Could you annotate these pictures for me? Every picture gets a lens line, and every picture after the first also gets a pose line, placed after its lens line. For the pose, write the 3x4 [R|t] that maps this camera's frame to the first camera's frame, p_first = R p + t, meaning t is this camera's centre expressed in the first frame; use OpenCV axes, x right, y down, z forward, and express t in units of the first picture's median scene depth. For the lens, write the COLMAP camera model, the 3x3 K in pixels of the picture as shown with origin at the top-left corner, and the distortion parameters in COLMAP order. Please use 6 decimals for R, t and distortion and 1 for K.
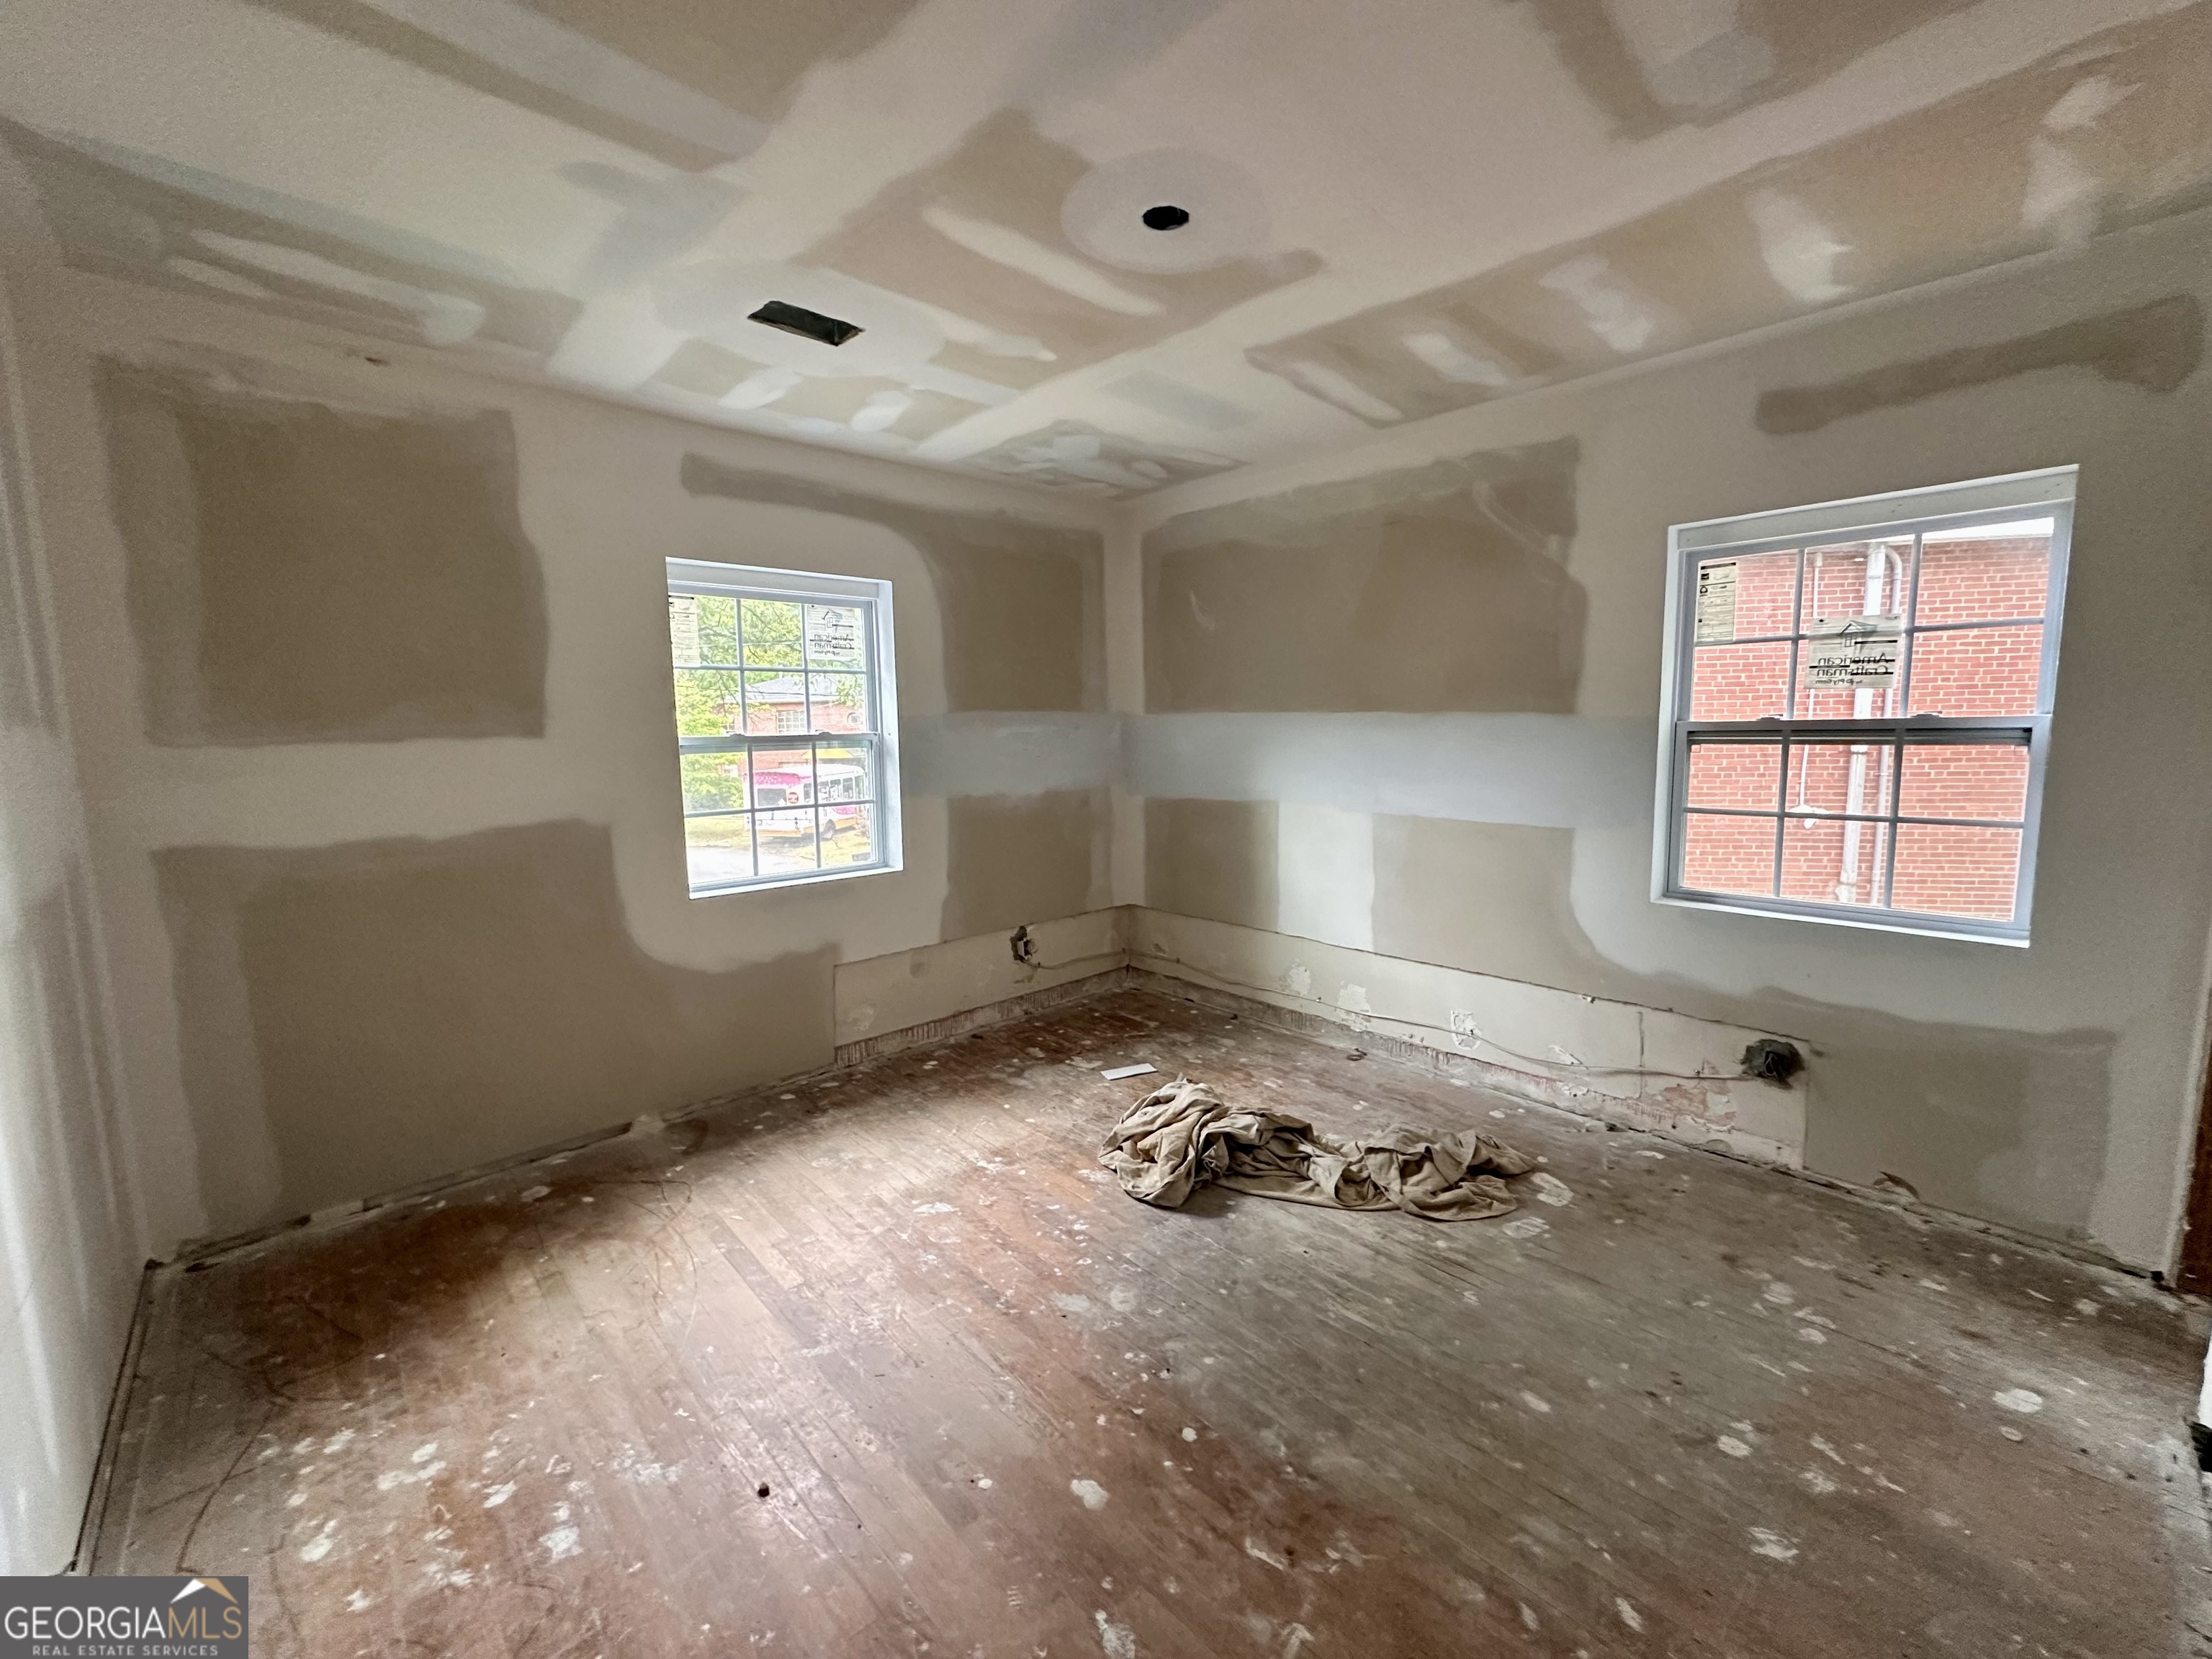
lens RADIAL K [[883.6, 0, 1107.2], [0, 883.6, 826.8], [0, 0, 1]] dist [-0.006120, 0.000433]
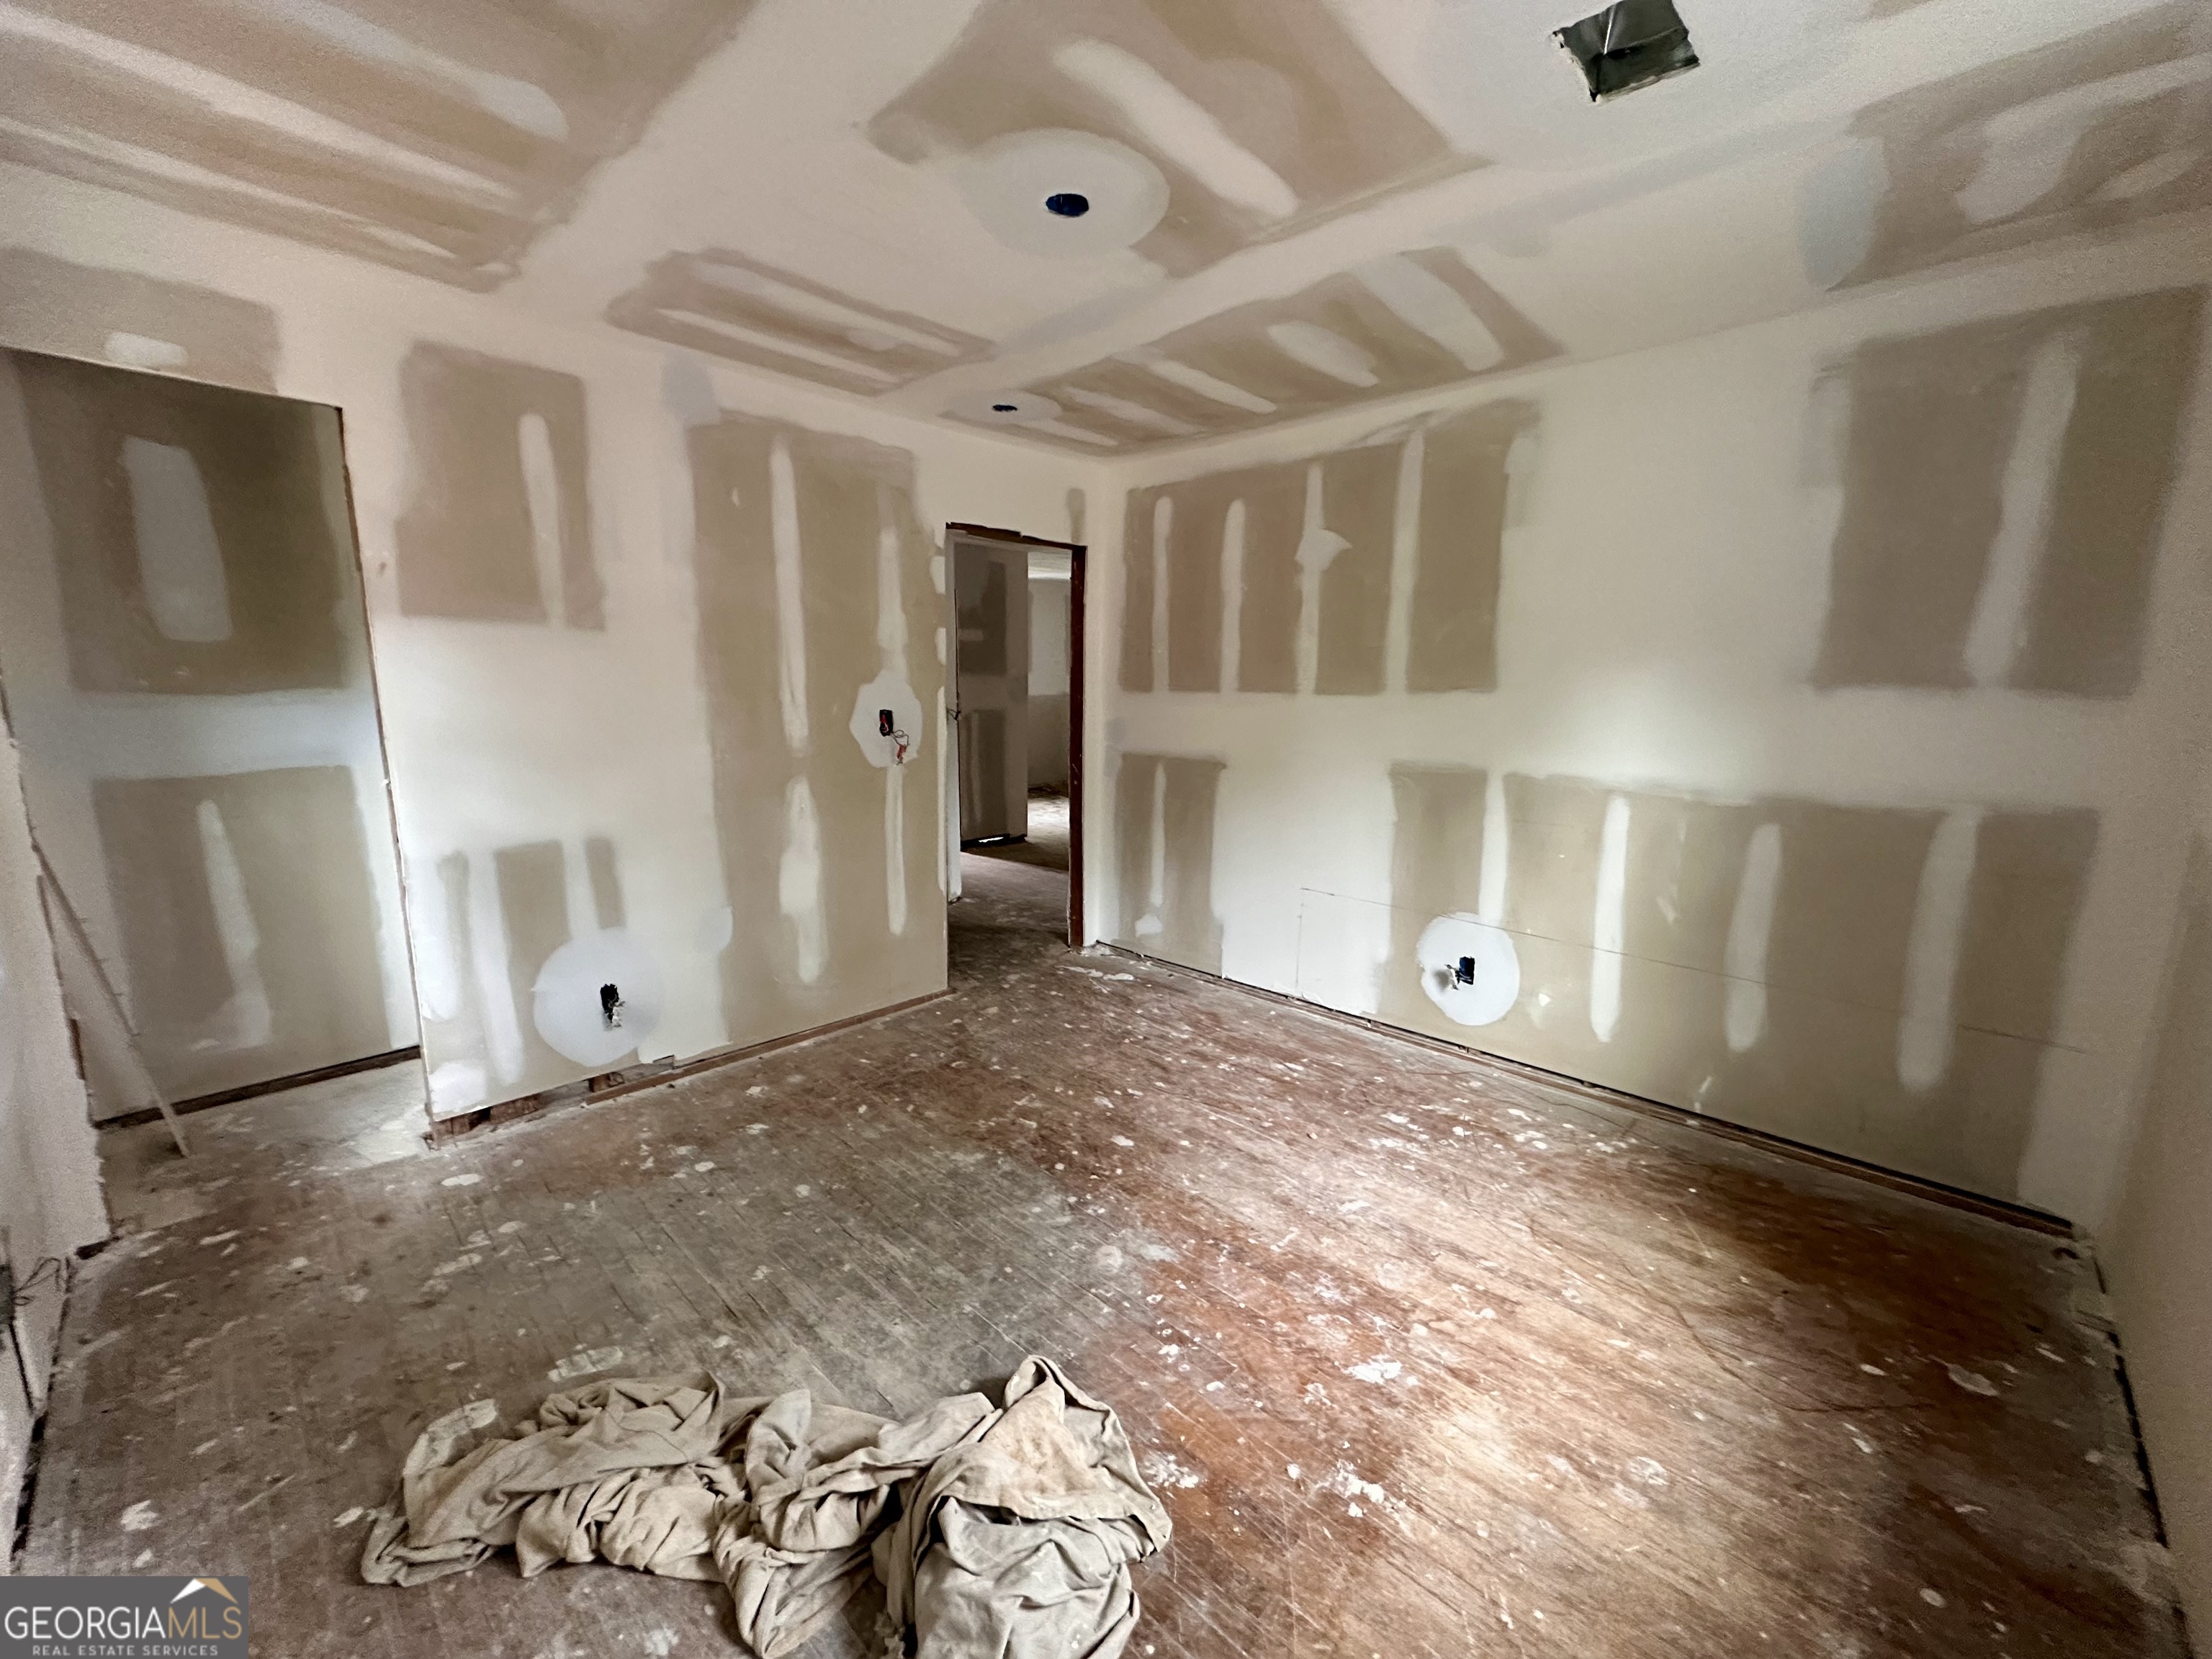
lens RADIAL K [[883.6, 0, 1098.6], [0, 883.6, 833.8], [0, 0, 1]] dist [-0.006120, 0.000433]
pose [[-0.999050, 0.011992, -0.041893, 0.068192], [-0.000933, 0.955278, 0.295708, -0.239910], [0.043565, 0.295467, -0.954359, 1.851220]]
